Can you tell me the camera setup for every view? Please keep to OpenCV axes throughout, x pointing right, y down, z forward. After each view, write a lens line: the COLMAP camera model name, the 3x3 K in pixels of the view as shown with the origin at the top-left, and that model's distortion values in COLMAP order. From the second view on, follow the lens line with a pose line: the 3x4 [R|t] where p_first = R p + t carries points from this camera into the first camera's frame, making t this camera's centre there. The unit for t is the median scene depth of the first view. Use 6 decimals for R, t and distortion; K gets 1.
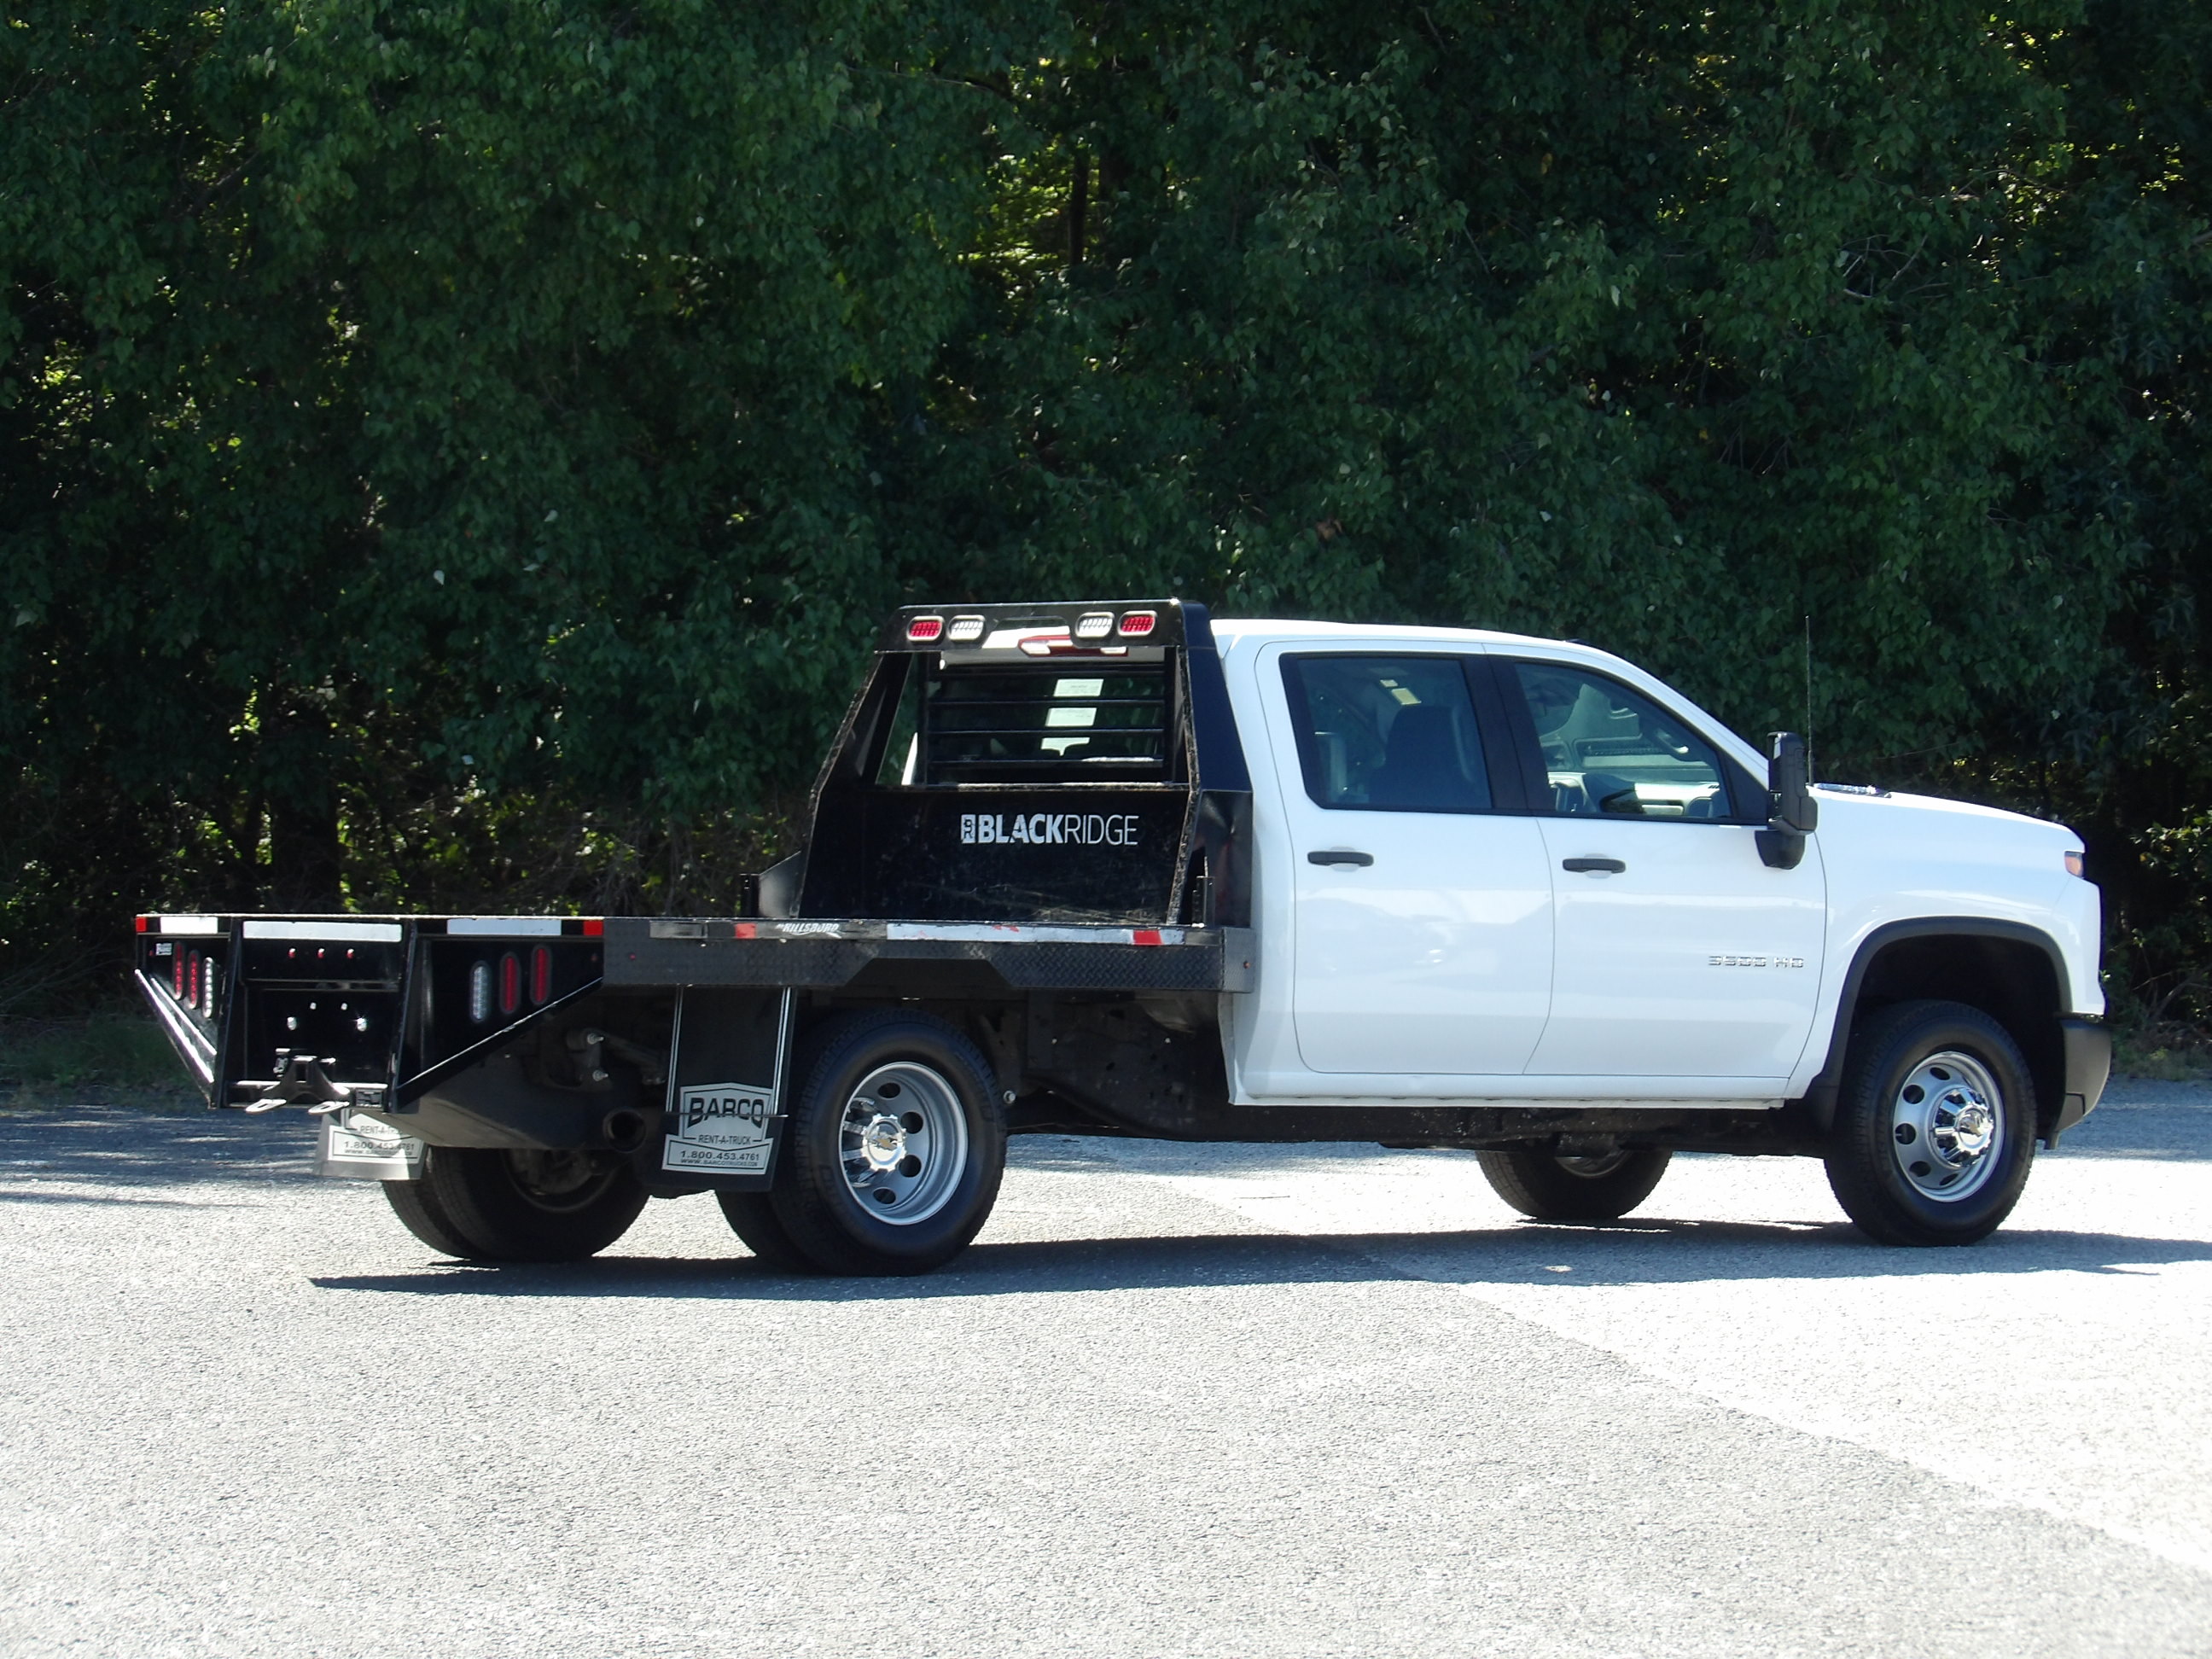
lens RADIAL K [[10820.0, 0, 860.8], [0, 10820.0, 826.0], [0, 0, 1]] dist [1.745063, -82.912099]
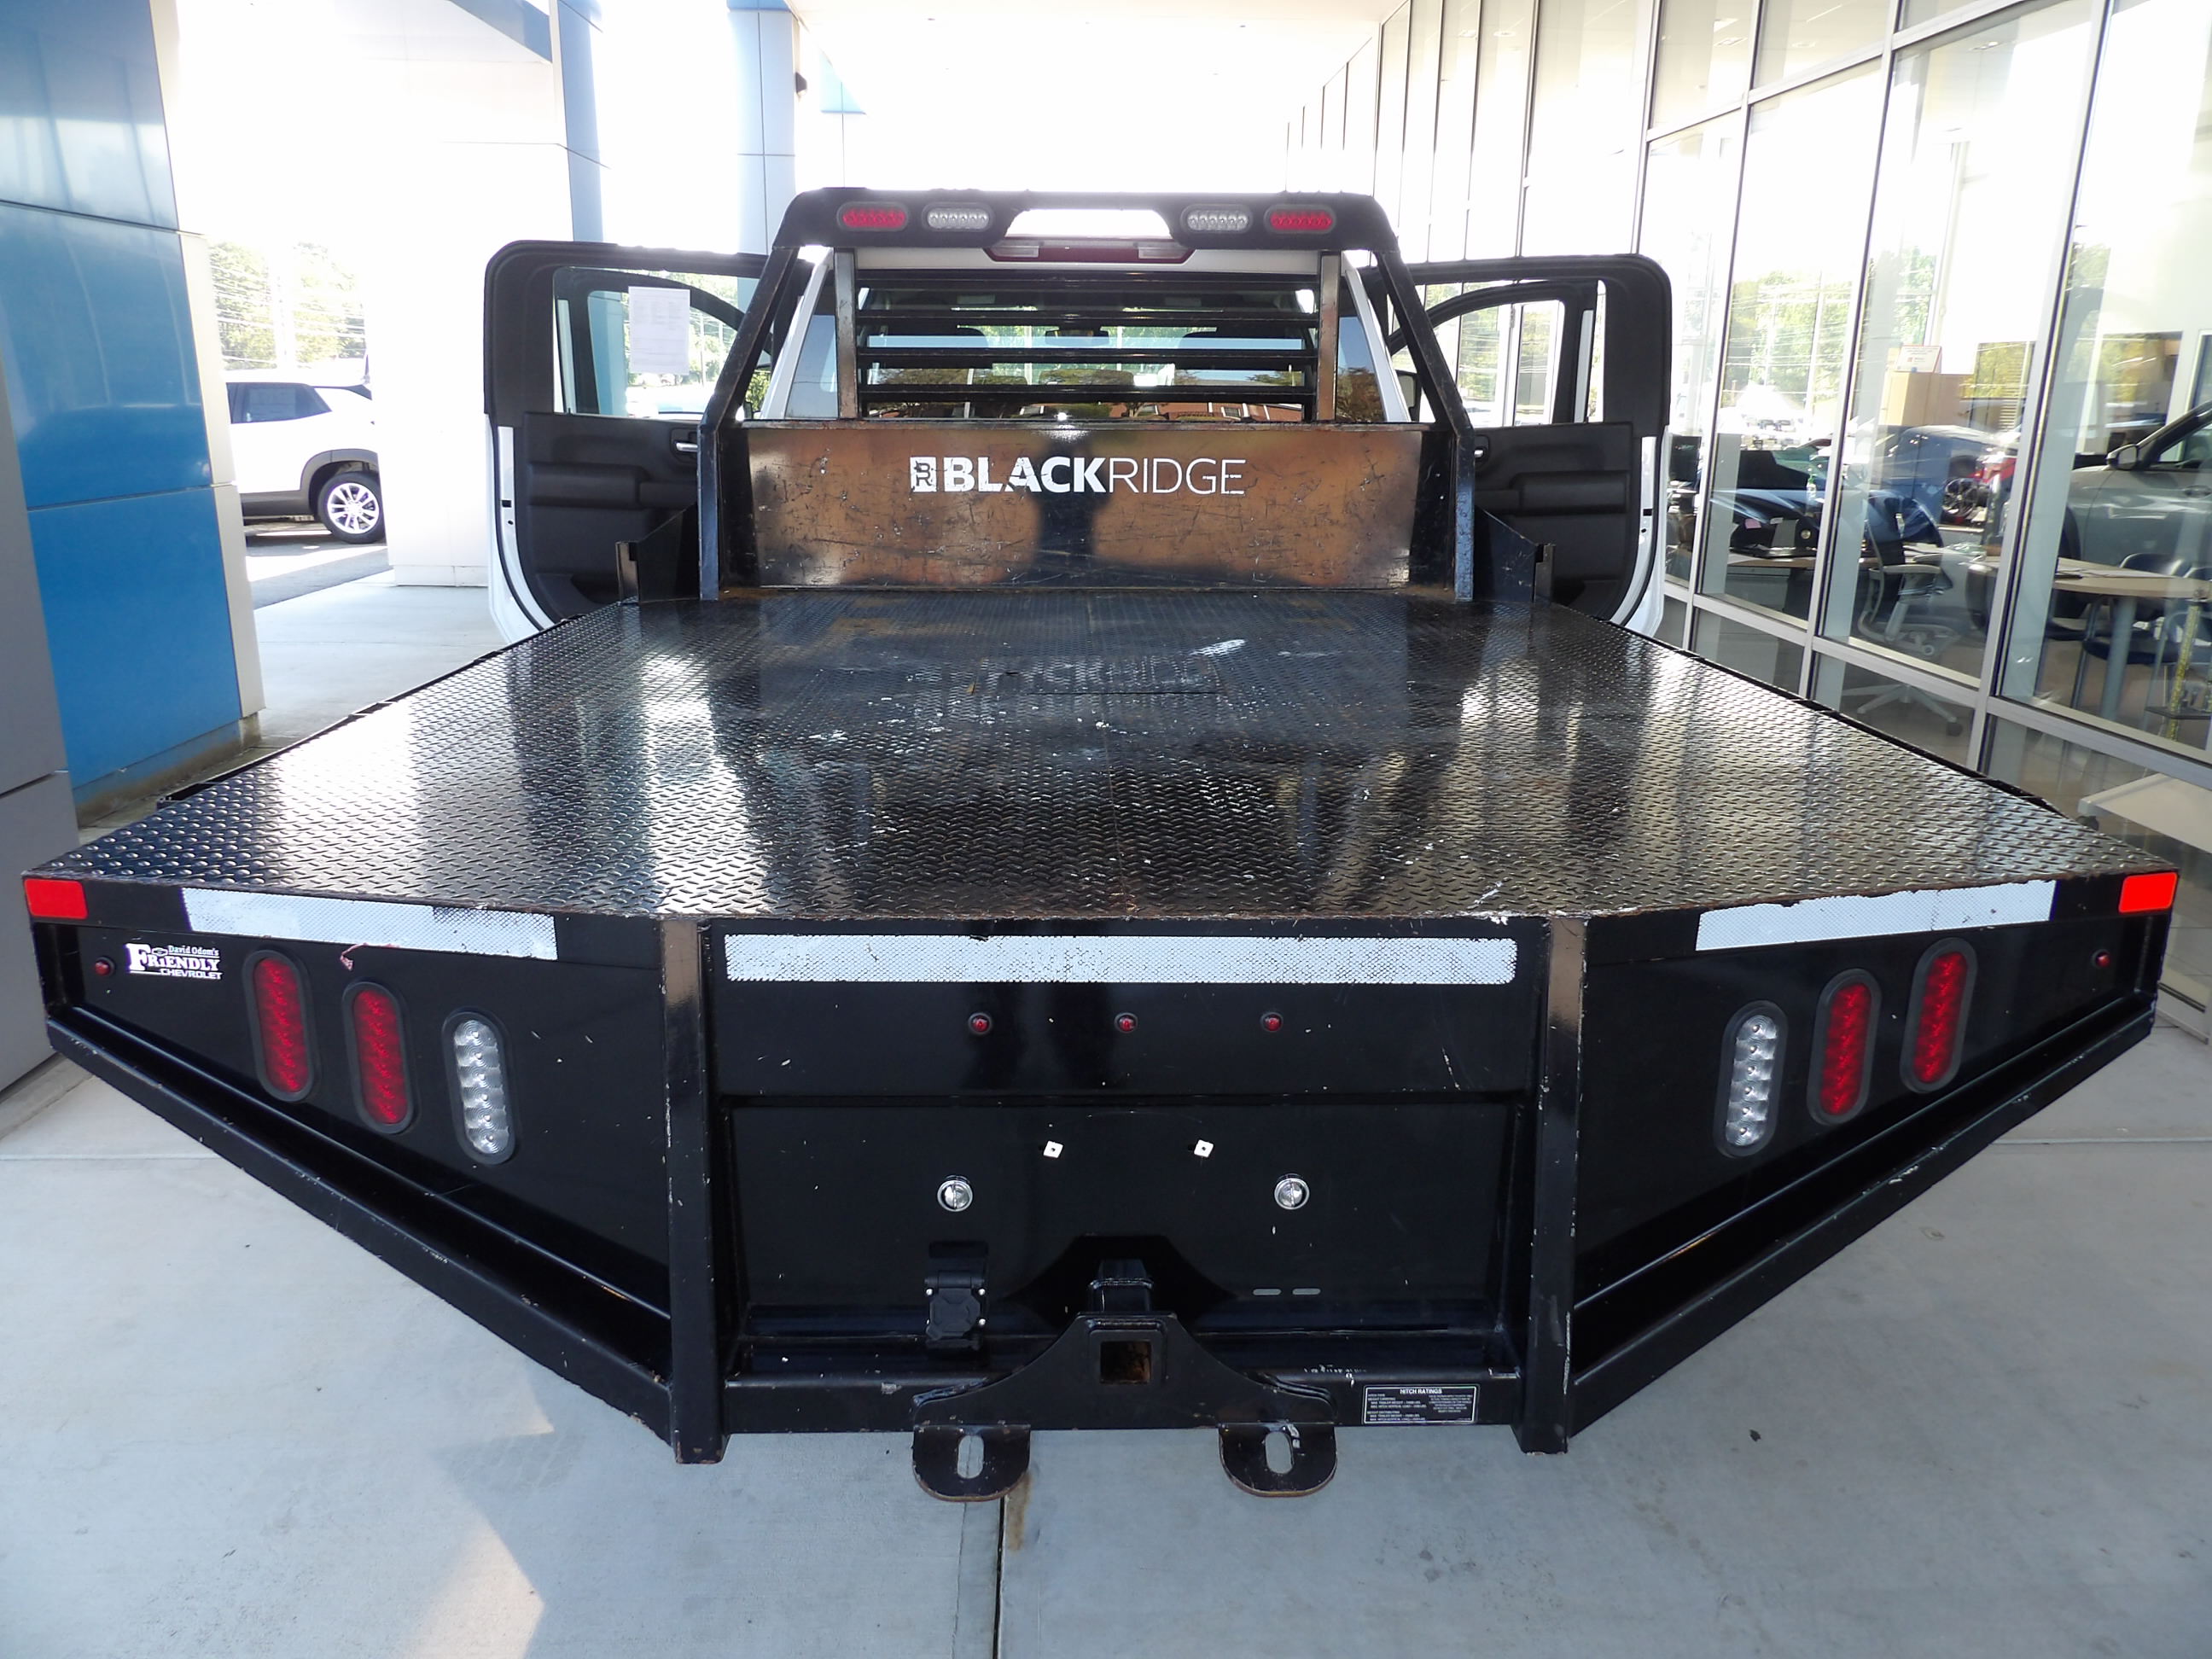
lens RADIAL K [[1574.7, 0, 1106.0], [0, 1574.7, 829.5], [0, 0, 1]] dist [0.003526, 0.001388]
pose [[0.613723, -0.217092, 0.759088, -0.081723], [-0.003046, 0.960795, 0.277241, -0.007313], [-0.789516, -0.172461, 0.589001, 0.921442]]
